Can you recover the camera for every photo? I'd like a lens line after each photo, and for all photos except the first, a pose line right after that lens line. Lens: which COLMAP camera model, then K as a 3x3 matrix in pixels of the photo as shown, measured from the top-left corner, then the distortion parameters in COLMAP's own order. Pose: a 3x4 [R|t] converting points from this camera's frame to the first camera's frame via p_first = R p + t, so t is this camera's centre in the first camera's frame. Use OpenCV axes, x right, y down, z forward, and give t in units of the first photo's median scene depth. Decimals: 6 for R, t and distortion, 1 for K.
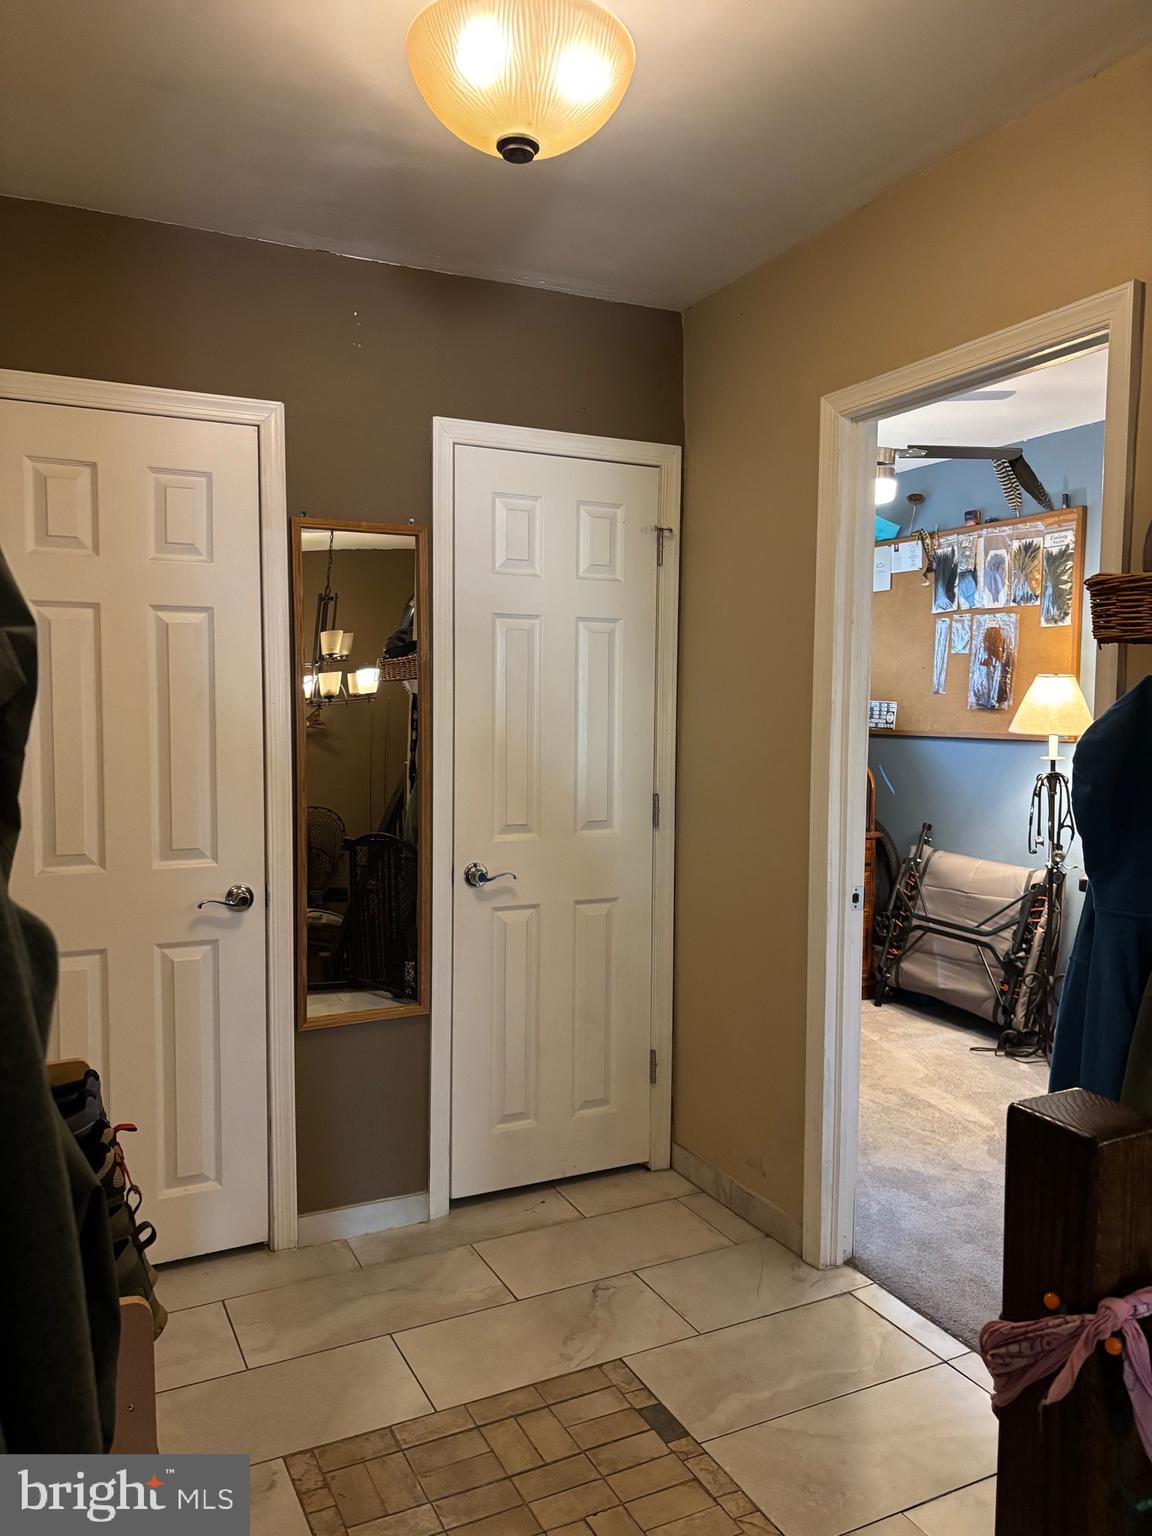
lens RADIAL K [[1156.8, 0, 578.3], [0, 1156.8, 765.5], [0, 0, 1]] dist [0.042586, -0.028430]
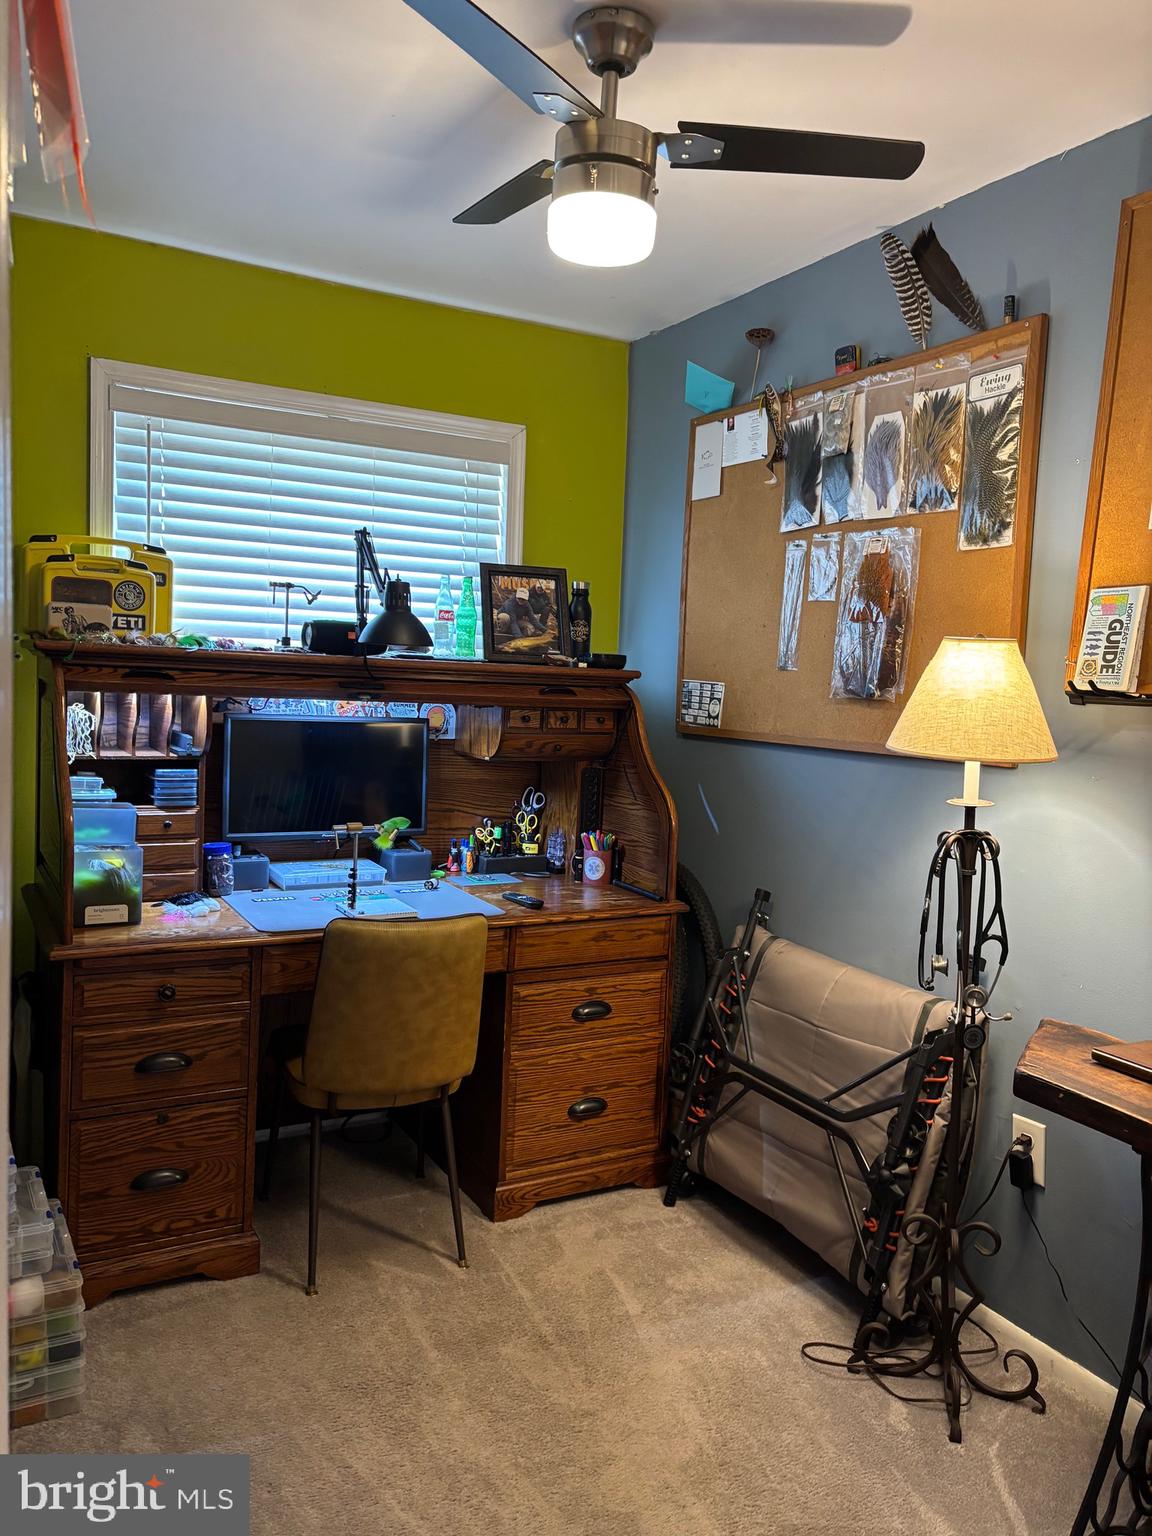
lens RADIAL K [[1156.8, 0, 584.9], [0, 1156.8, 761.0], [0, 0, 1]] dist [0.042586, -0.028430]
pose [[0.998207, 0.021382, 0.055906, 0.193443], [-0.022556, 0.999536, 0.020465, -0.028085], [-0.055442, -0.021690, 0.998226, 0.461372]]
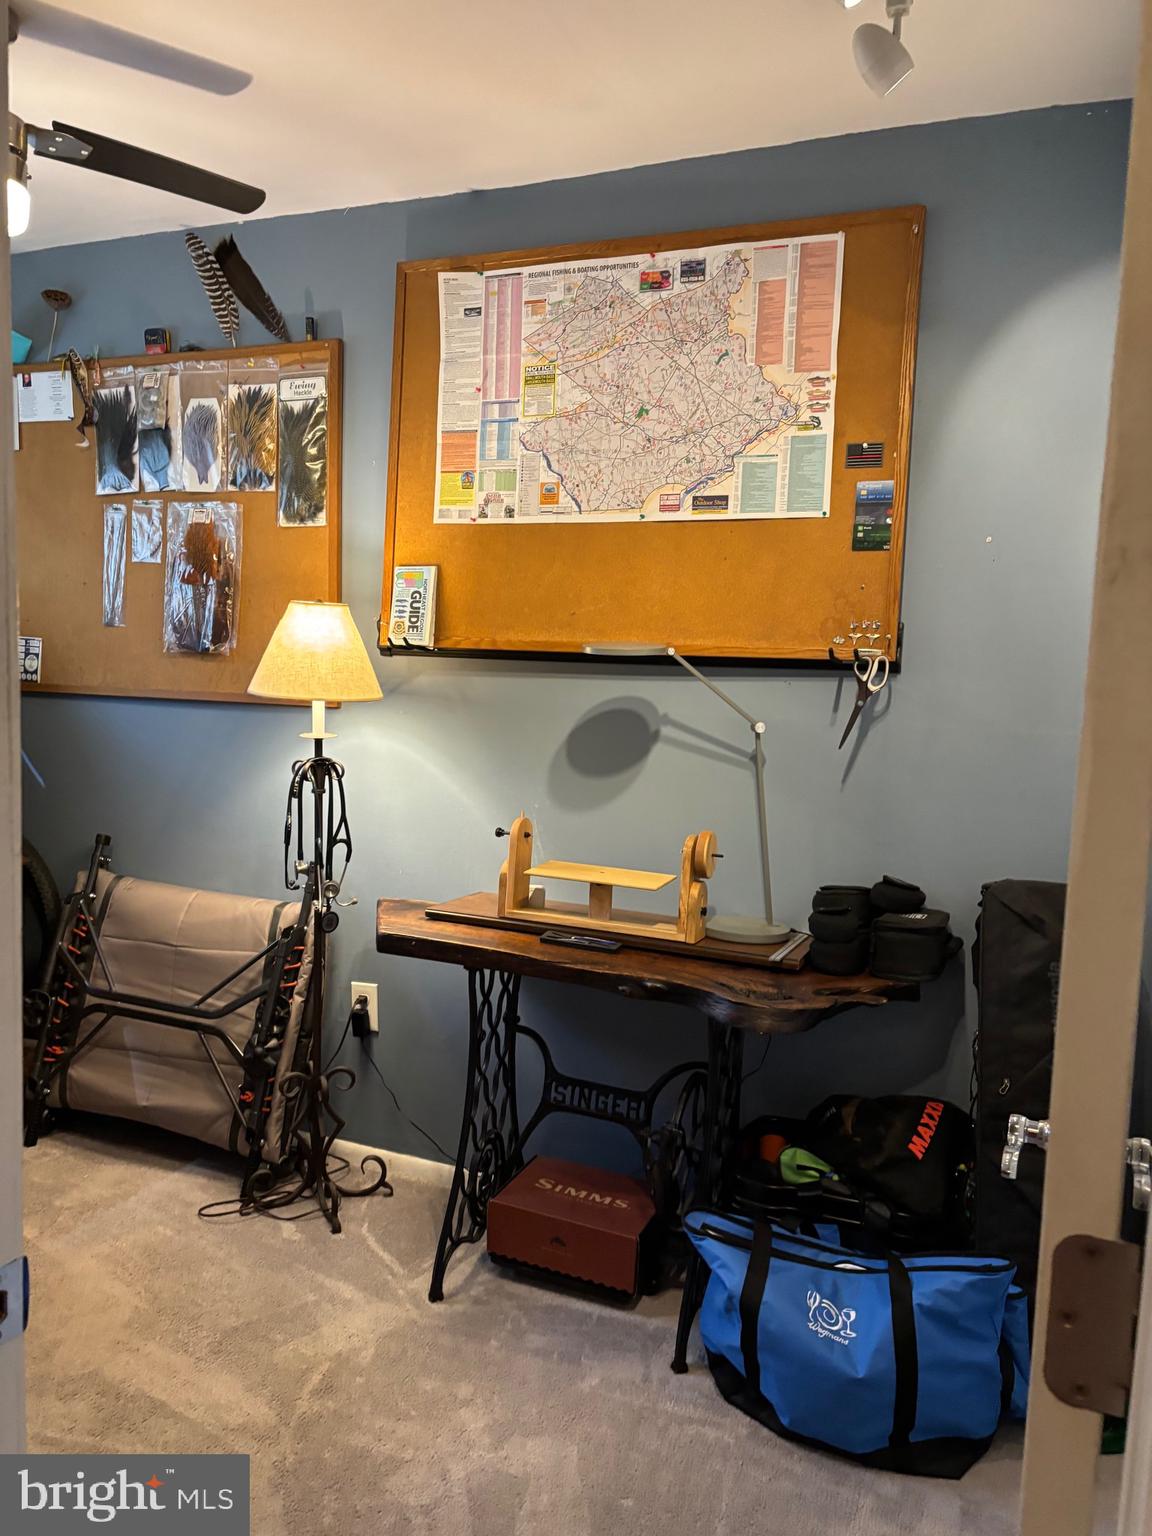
lens RADIAL K [[1156.8, 0, 570.6], [0, 1156.8, 776.6], [0, 0, 1]] dist [0.042586, -0.028430]
pose [[0.758822, -0.054429, 0.649019, 0.094768], [0.012978, 0.997568, 0.068487, -0.023016], [-0.651168, -0.043546, 0.757683, 0.397710]]
